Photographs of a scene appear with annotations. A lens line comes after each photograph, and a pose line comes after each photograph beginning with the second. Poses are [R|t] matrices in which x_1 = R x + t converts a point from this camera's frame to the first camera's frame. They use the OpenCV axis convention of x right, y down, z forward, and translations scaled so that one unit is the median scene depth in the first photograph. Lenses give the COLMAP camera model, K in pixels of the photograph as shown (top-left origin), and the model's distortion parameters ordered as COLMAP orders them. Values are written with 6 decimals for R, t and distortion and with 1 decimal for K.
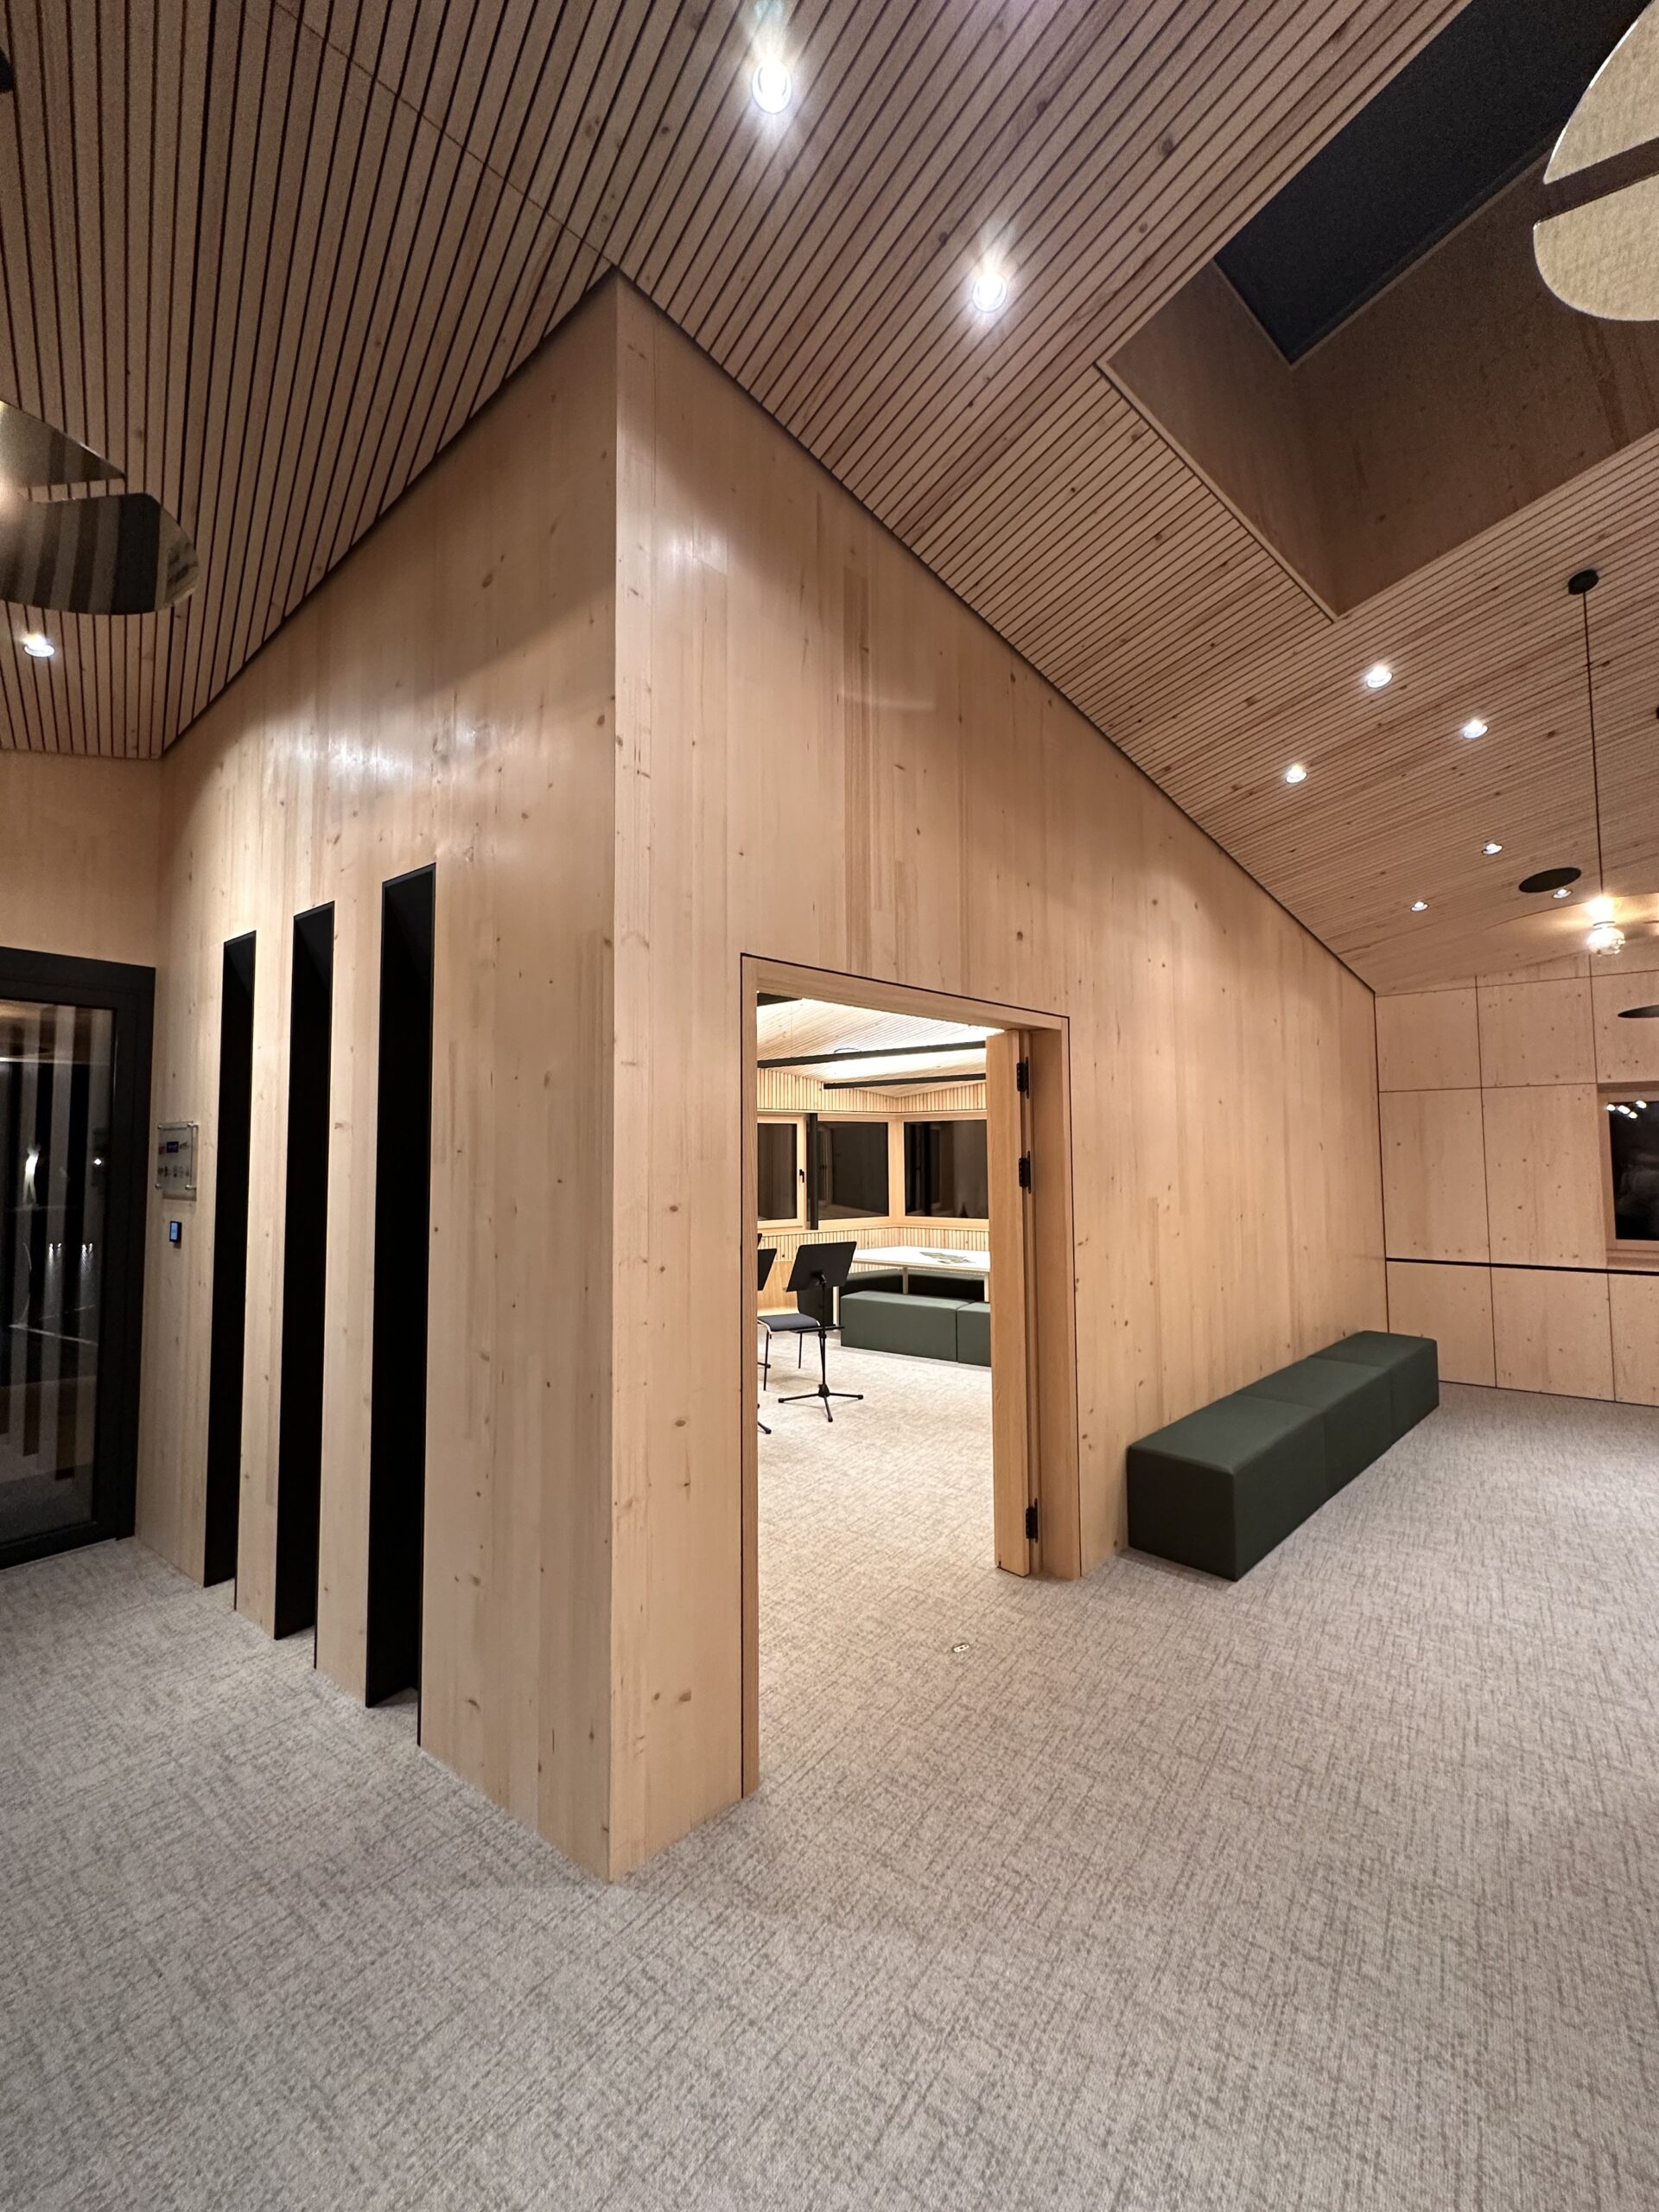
lens RADIAL K [[879.4, 0, 799.1], [0, 879.4, 1100.0], [0, 0, 1]] dist [-0.002231, -0.000006]
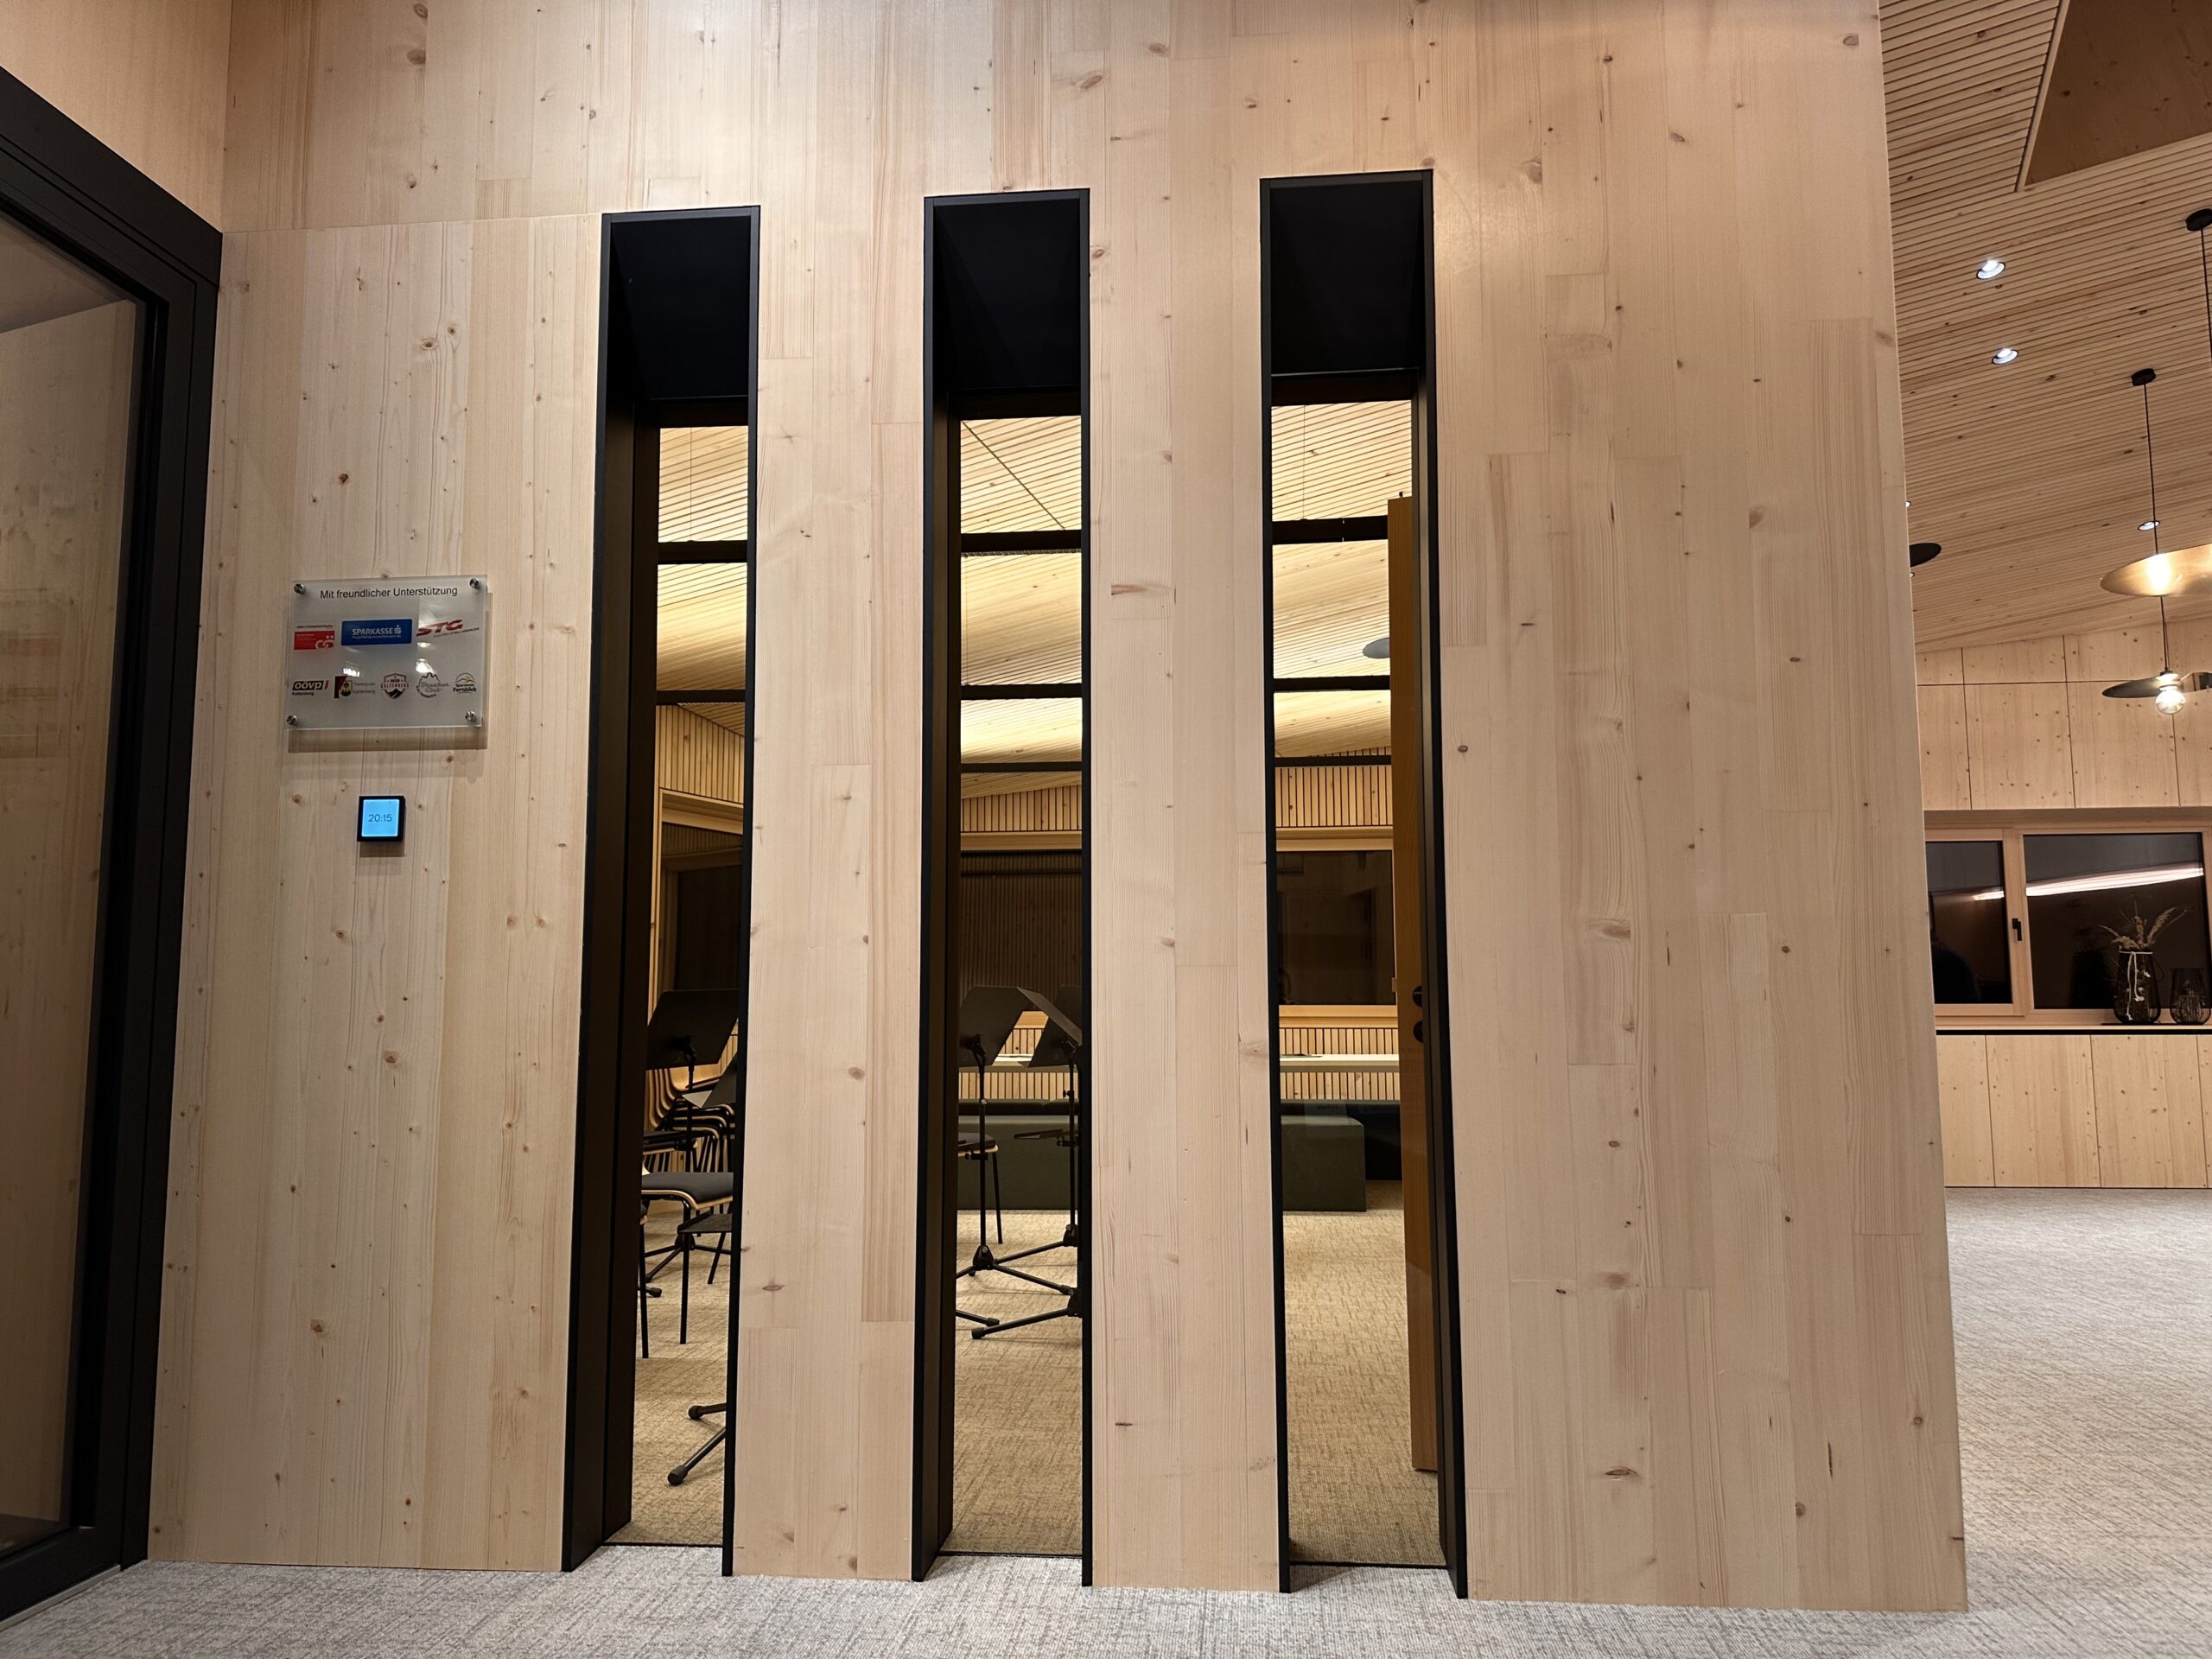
lens RADIAL K [[1577.0, 0, 1104.1], [0, 1577.0, 833.6], [0, 0, 1]] dist [0.005499, -0.002693]
pose [[0.855818, 0.062223, 0.513521, -0.738646], [-0.037185, 0.997571, -0.058904, 0.173926], [-0.515939, 0.031315, 0.856053, 0.114159]]
